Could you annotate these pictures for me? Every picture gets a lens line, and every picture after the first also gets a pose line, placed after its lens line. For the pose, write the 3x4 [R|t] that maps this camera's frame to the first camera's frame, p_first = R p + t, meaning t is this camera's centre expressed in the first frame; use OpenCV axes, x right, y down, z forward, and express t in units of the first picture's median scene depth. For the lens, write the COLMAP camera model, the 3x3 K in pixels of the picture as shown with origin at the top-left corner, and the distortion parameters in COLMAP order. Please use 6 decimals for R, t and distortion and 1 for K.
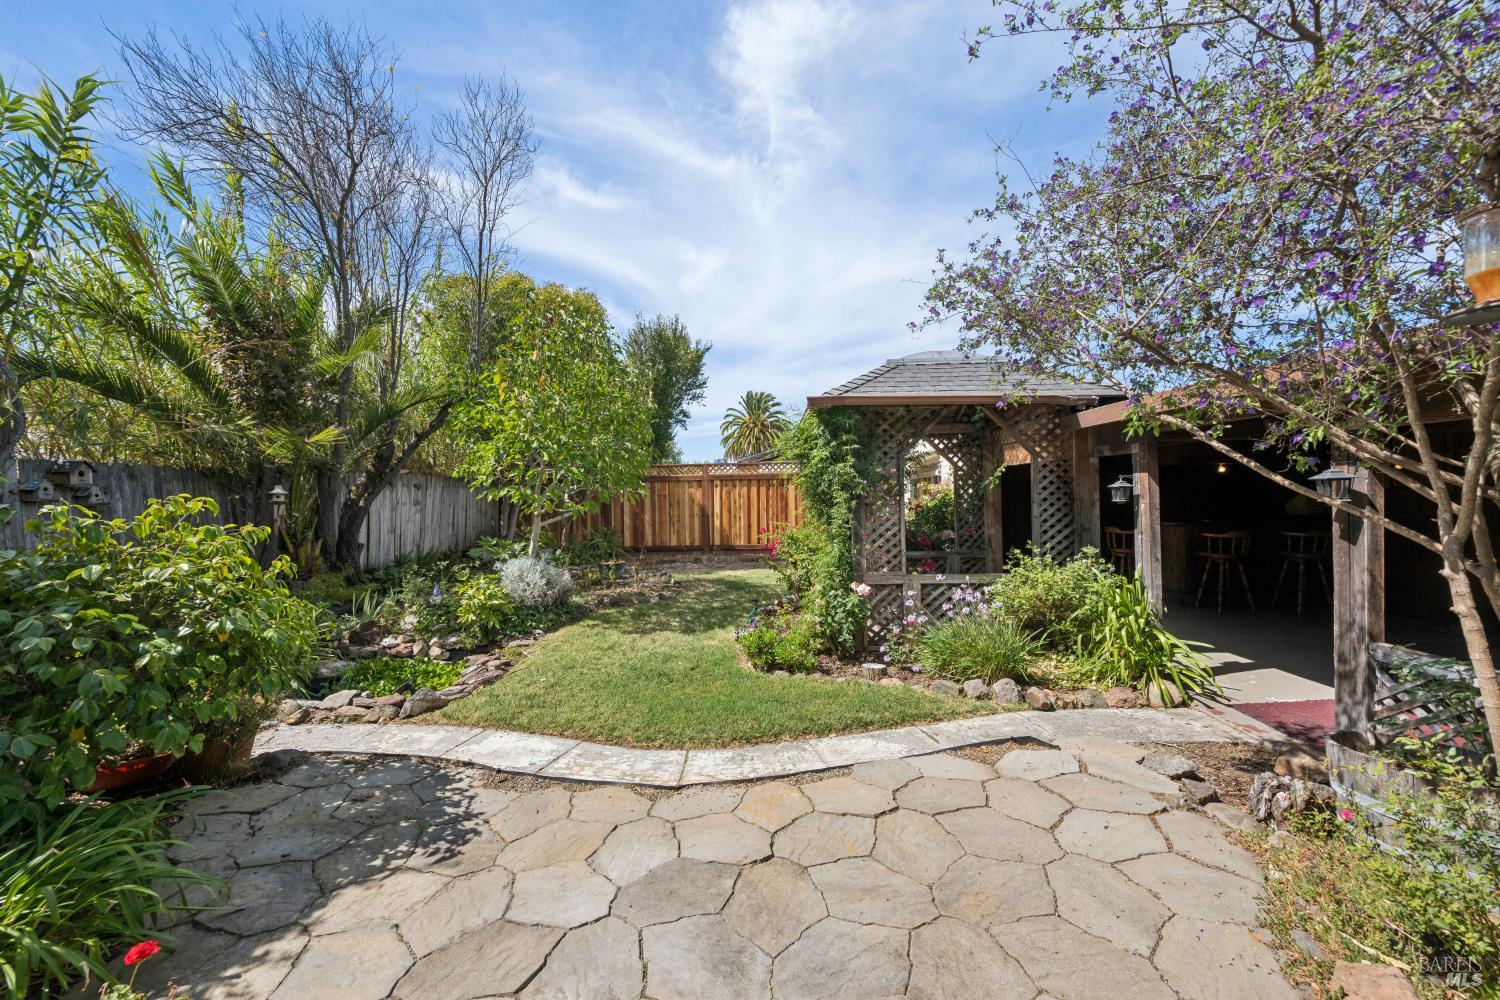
lens RADIAL K [[592.0, 0, 742.8], [0, 592.0, 501.2], [0, 0, 1]] dist [-0.001121, 0.000186]
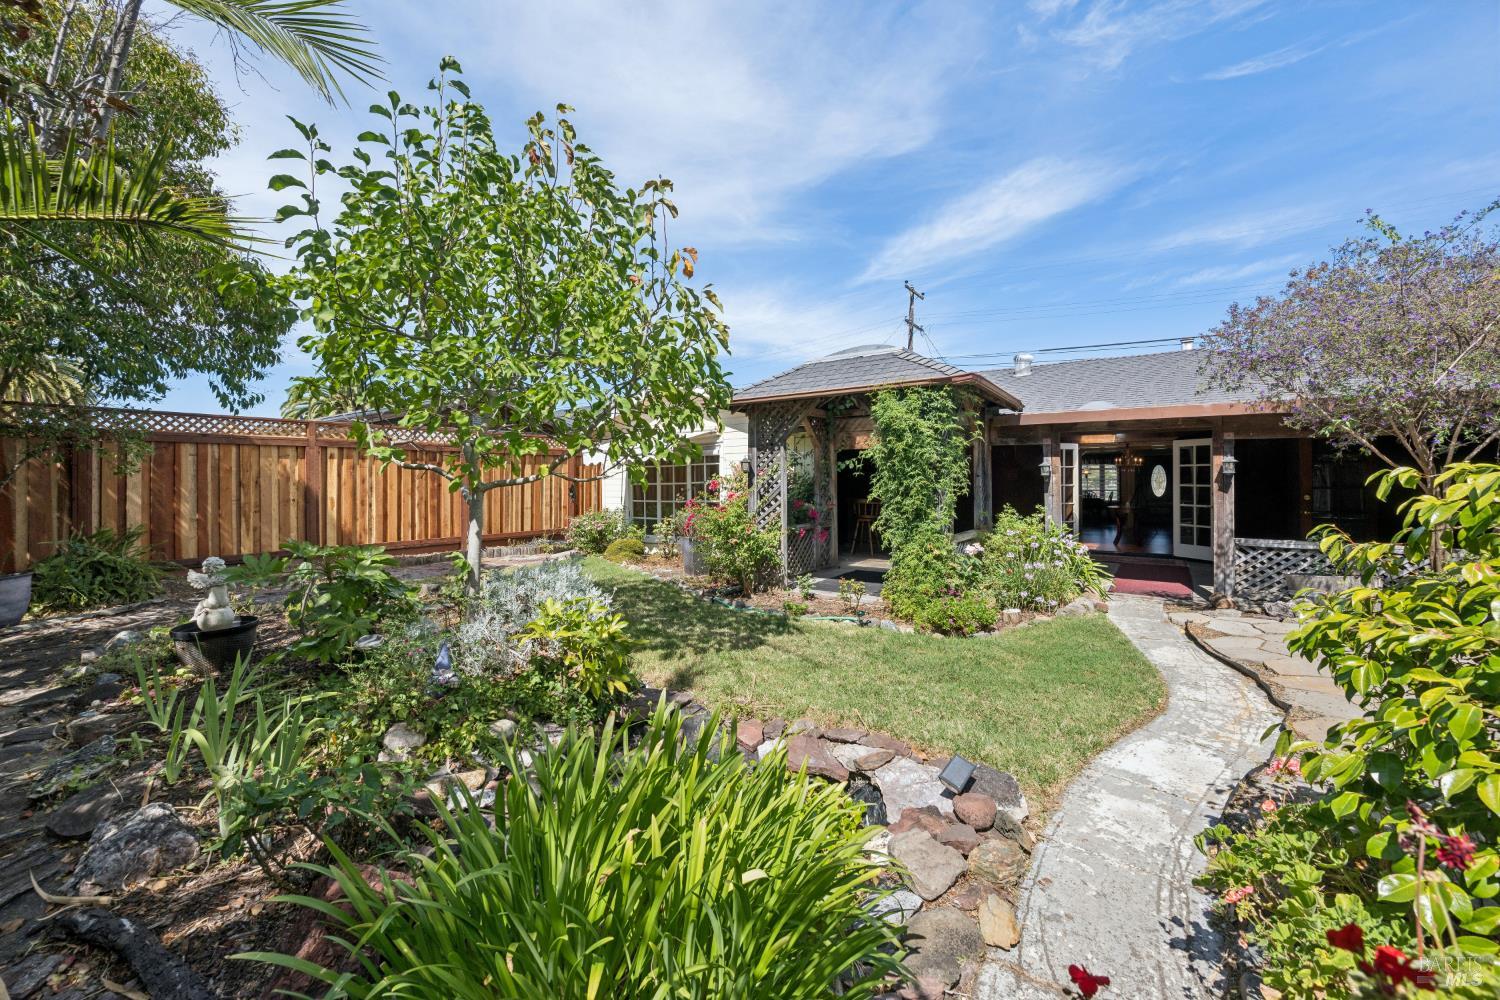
lens RADIAL K [[592.0, 0, 771.5], [0, 592.0, 479.5], [0, 0, 1]] dist [-0.001121, 0.000186]
pose [[0.522230, 0.009517, 0.852752, -1.004767], [0.002033, 0.999921, -0.012404, 0.024424], [-0.852802, 0.008211, 0.522169, 0.752587]]
